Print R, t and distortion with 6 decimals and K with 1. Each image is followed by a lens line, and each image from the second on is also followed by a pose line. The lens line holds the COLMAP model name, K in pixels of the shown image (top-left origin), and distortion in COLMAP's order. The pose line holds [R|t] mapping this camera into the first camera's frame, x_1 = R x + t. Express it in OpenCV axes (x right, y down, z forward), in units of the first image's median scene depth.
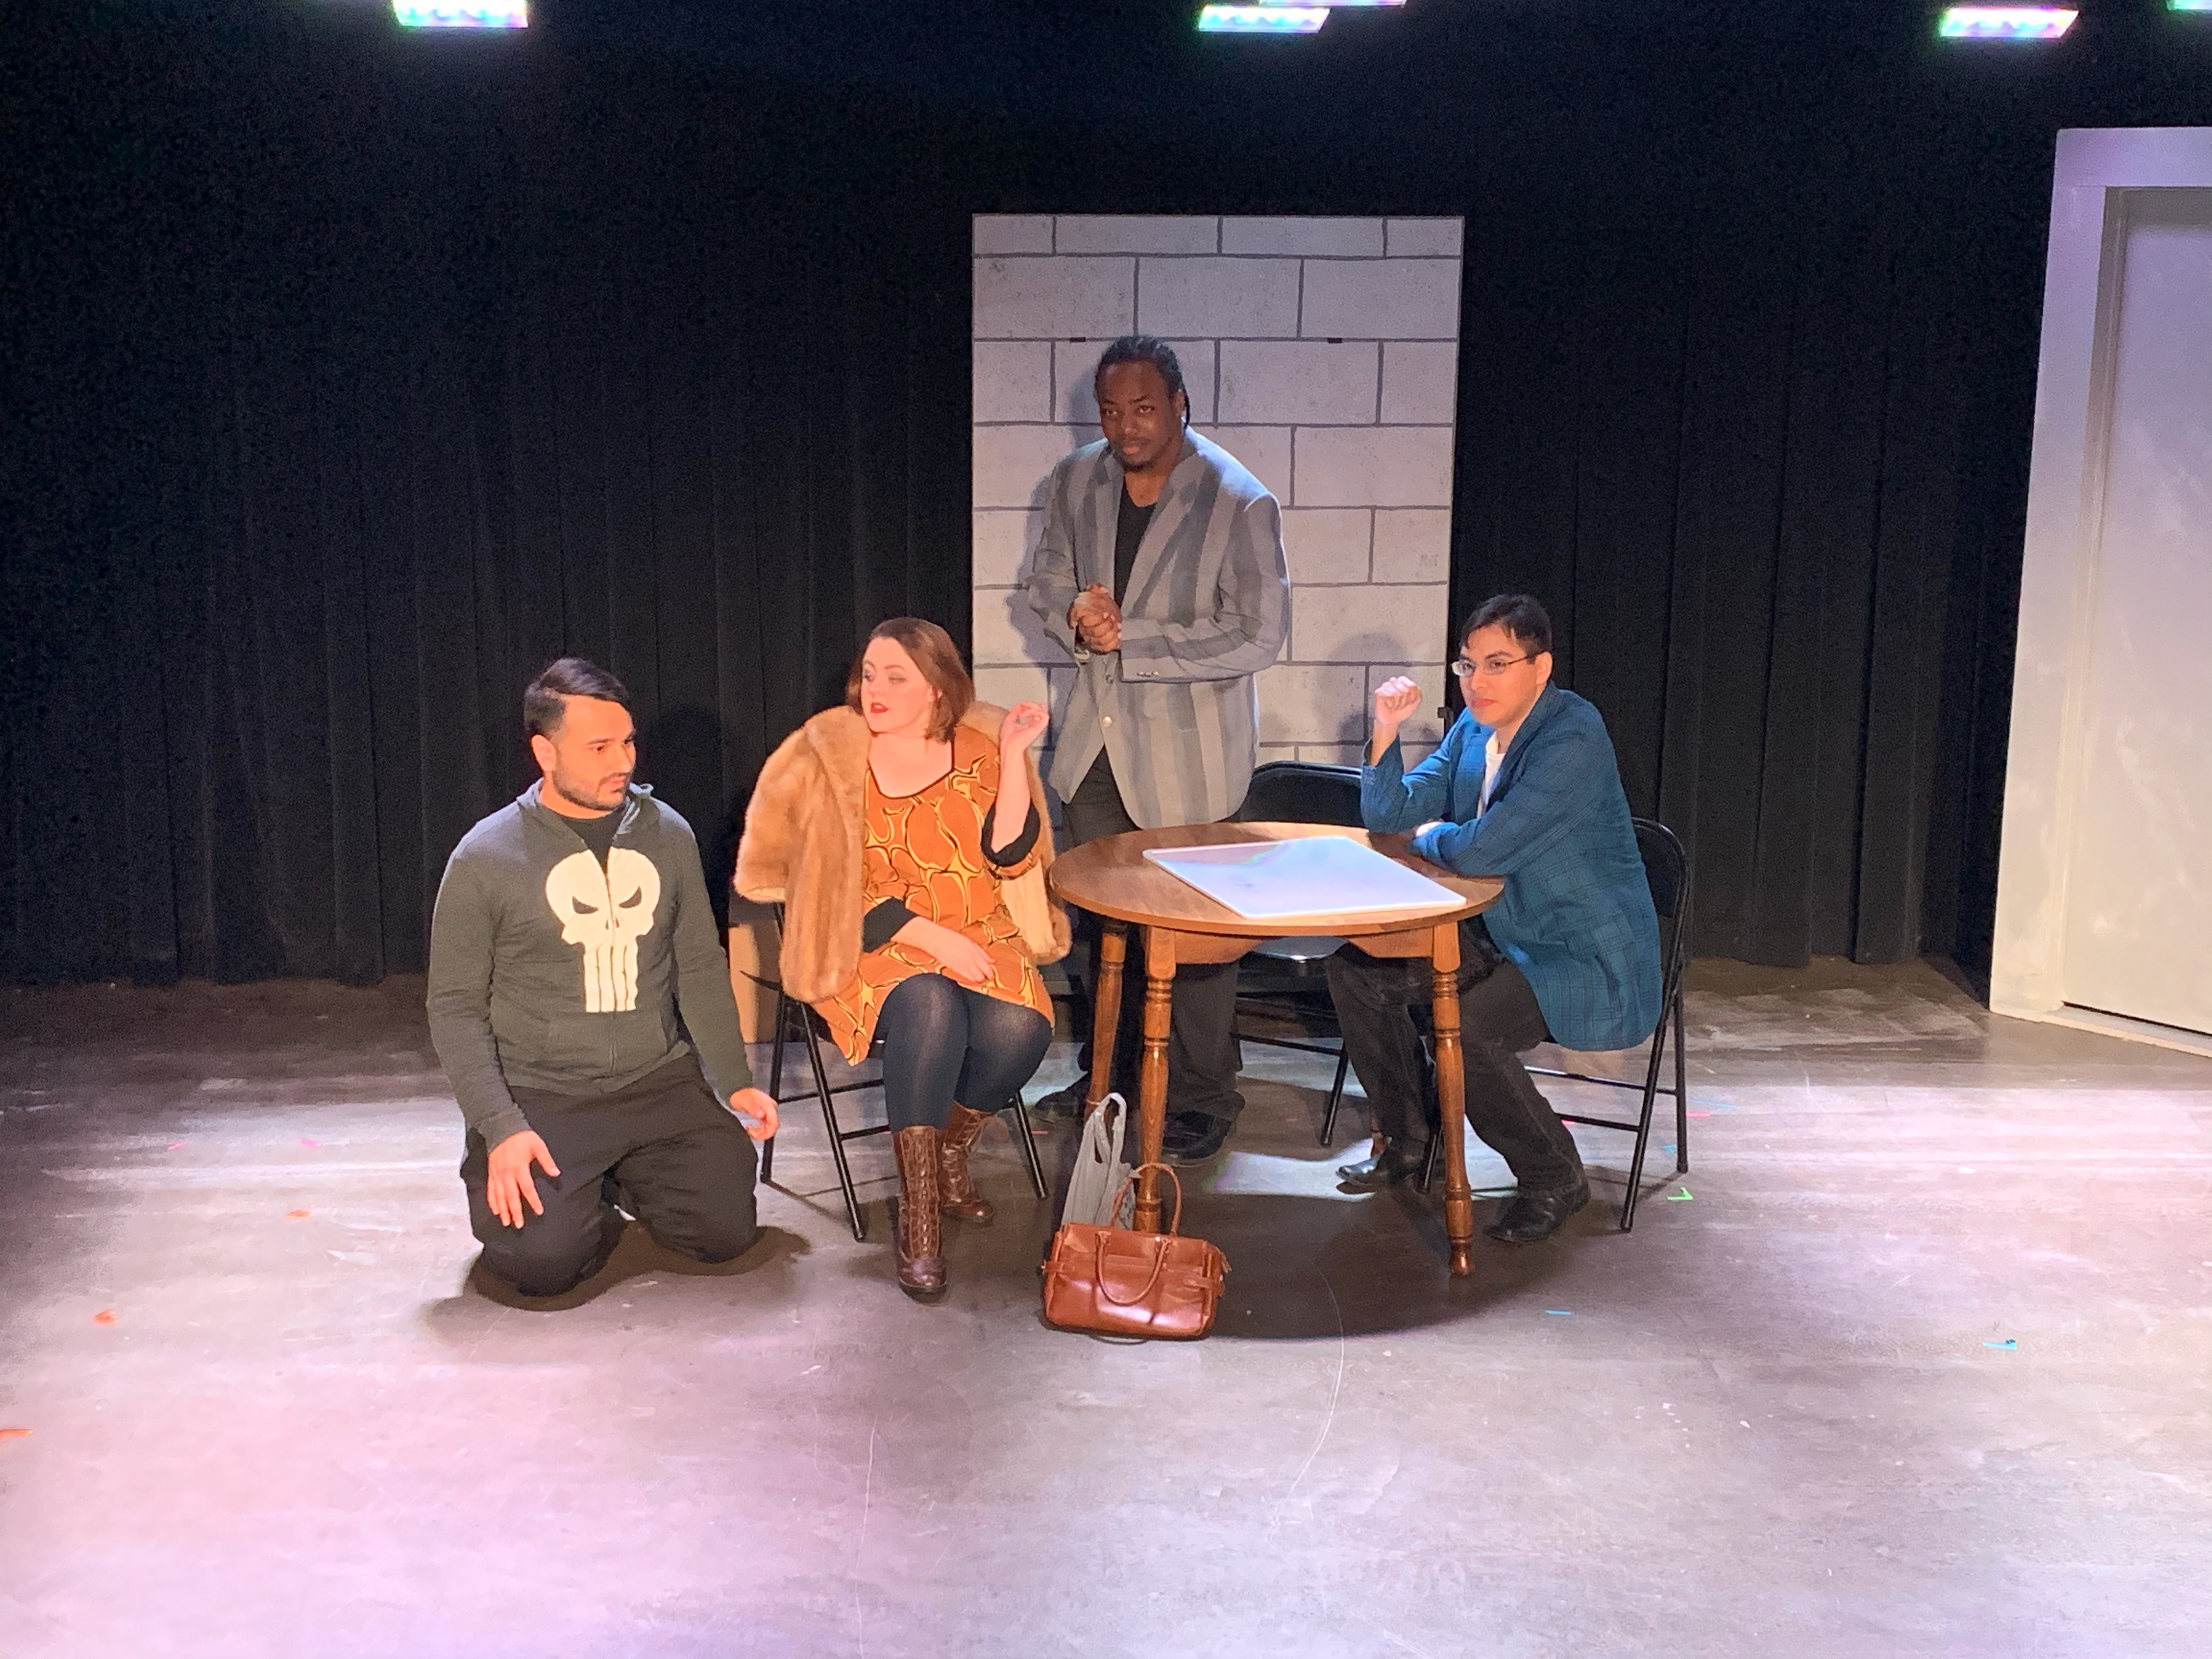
lens RADIAL K [[2924.8, 0, 1098.6], [0, 2924.8, 825.7], [0, 0, 1]] dist [0.165336, -0.555308]
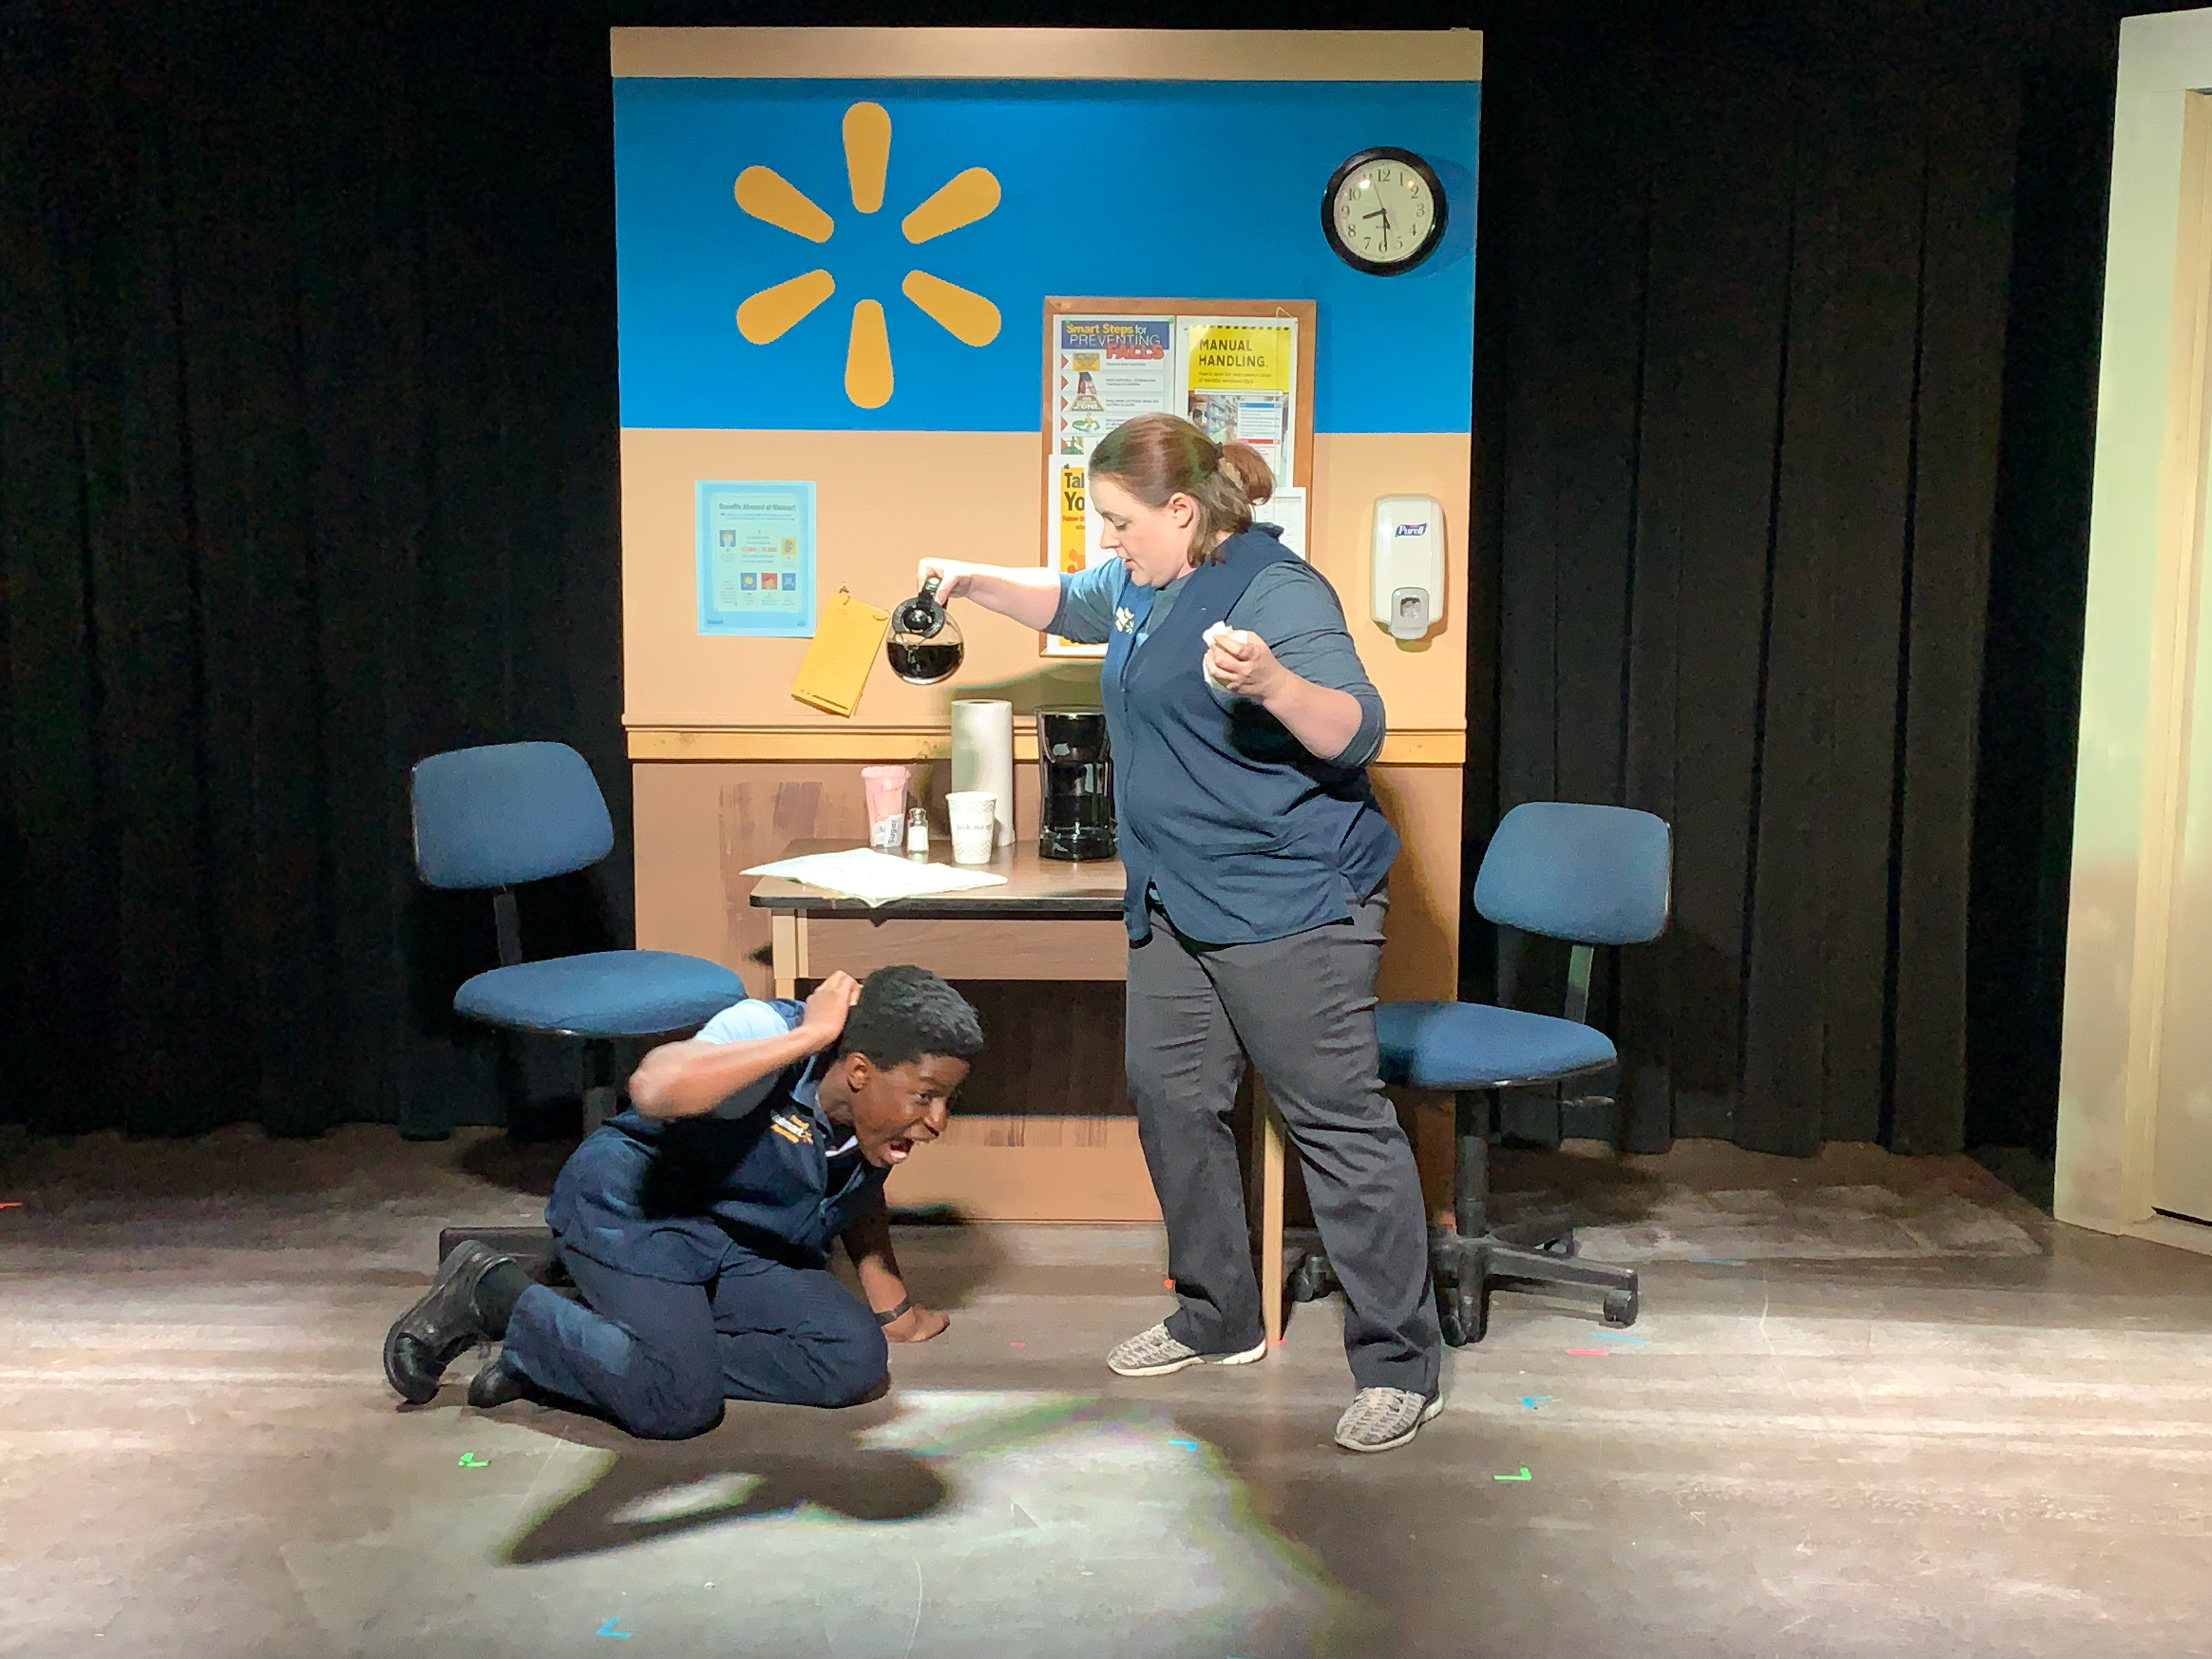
lens RADIAL K [[2908.6, 0, 1106.0], [0, 2908.6, 829.5], [0, 0, 1]] dist [0.030039, -0.067226]
pose [[0.995289, 0.012607, -0.096135, 0.153293], [-0.018903, 0.997715, -0.064864, 0.019894], [0.095097, 0.066375, 0.993253, 0.284019]]
